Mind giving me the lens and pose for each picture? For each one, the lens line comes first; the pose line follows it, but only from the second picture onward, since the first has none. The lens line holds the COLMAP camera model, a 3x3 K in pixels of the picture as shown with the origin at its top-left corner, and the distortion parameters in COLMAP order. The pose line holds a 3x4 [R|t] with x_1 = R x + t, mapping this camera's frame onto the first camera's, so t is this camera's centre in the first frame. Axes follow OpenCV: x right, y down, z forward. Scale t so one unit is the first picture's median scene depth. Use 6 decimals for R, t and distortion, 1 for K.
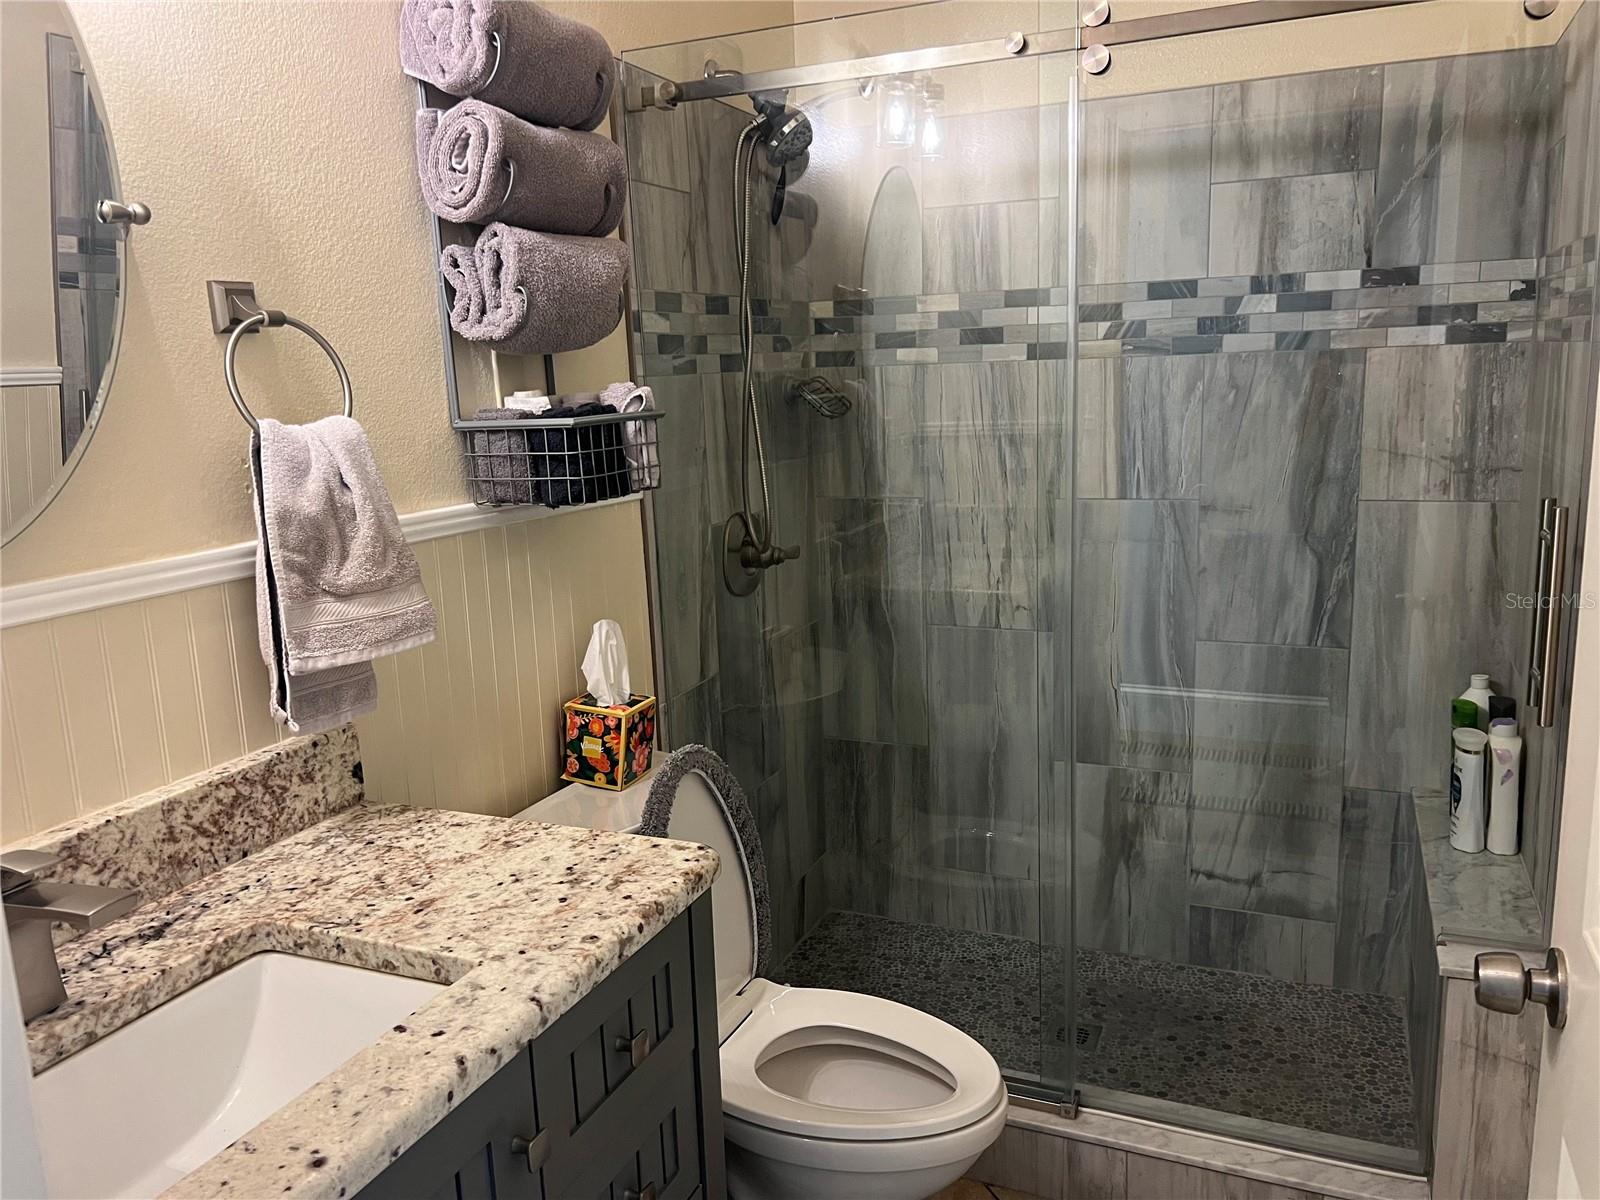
lens RADIAL K [[1213.9, 0, 801.5], [0, 1213.9, 605.1], [0, 0, 1]] dist [0.061670, -0.068278]
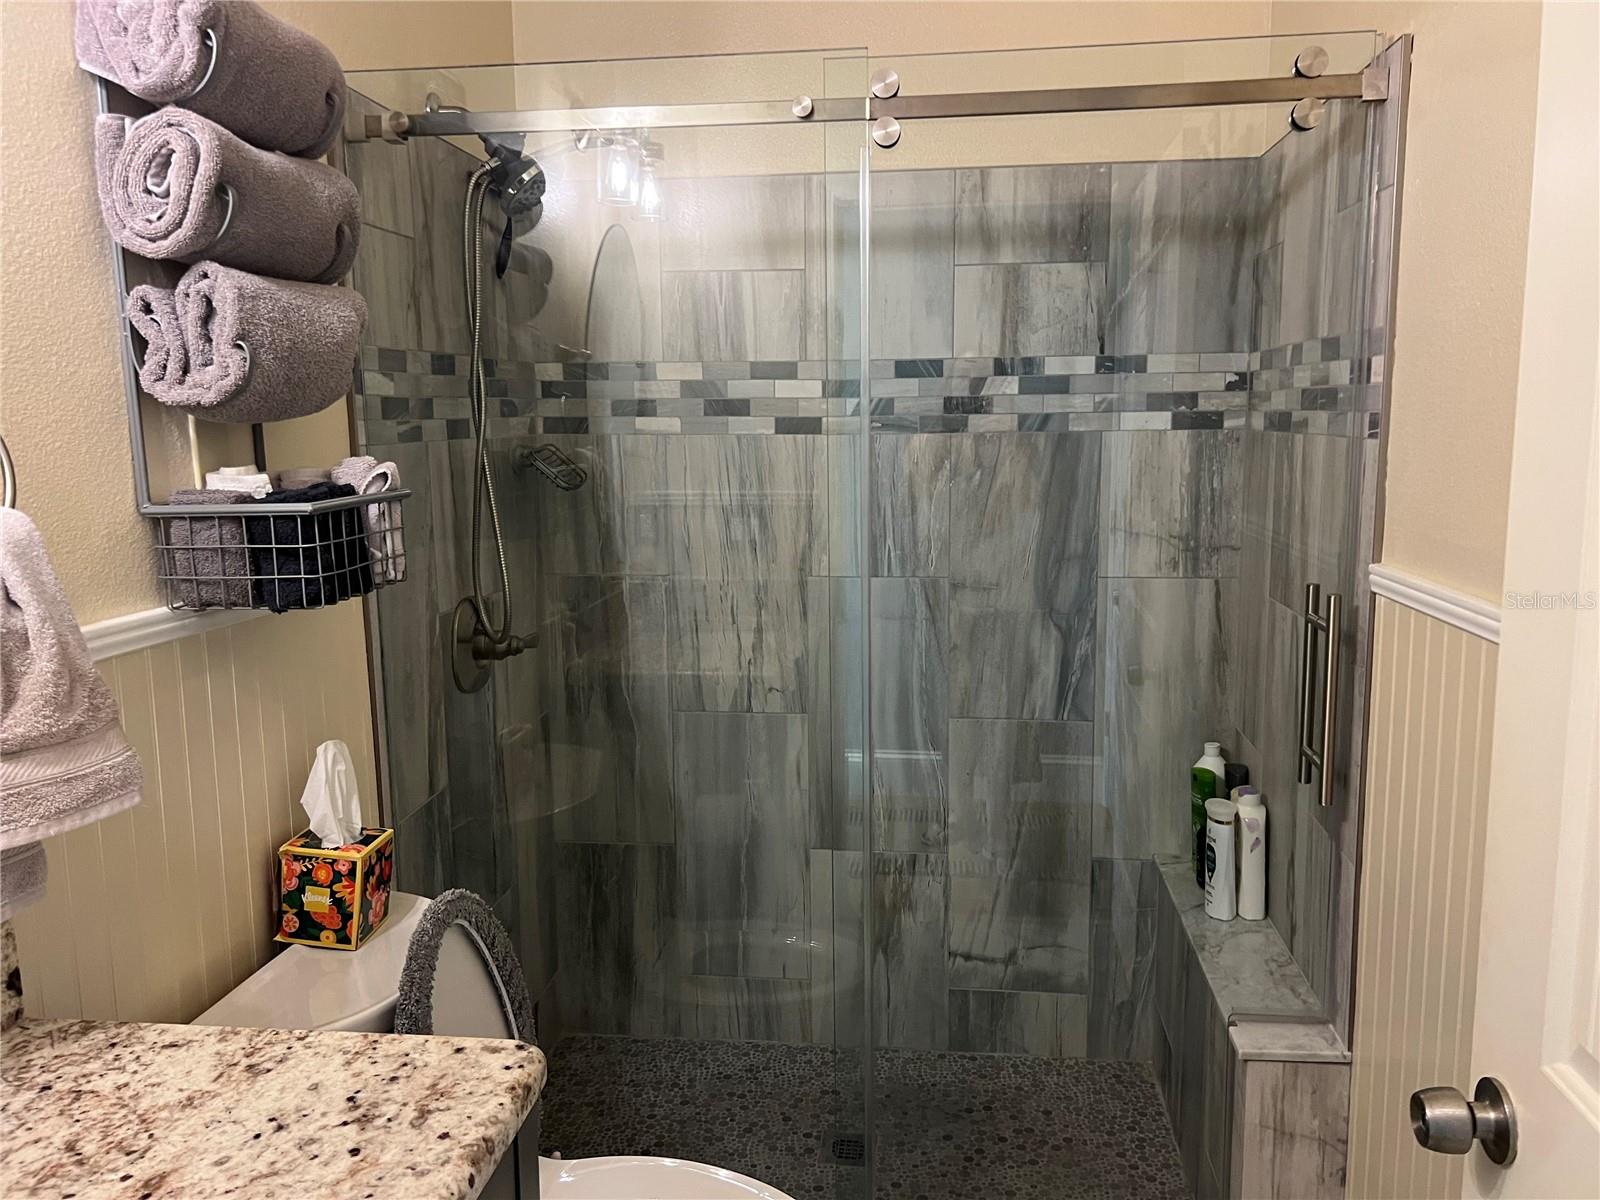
lens RADIAL K [[1213.9, 0, 804.4], [0, 1213.9, 593.1], [0, 0, 1]] dist [0.061670, -0.068278]
pose [[0.958578, -0.017169, 0.284311, -0.090887], [0.032386, 0.998278, -0.048909, -0.037414], [-0.282982, 0.056091, 0.957484, 0.113118]]
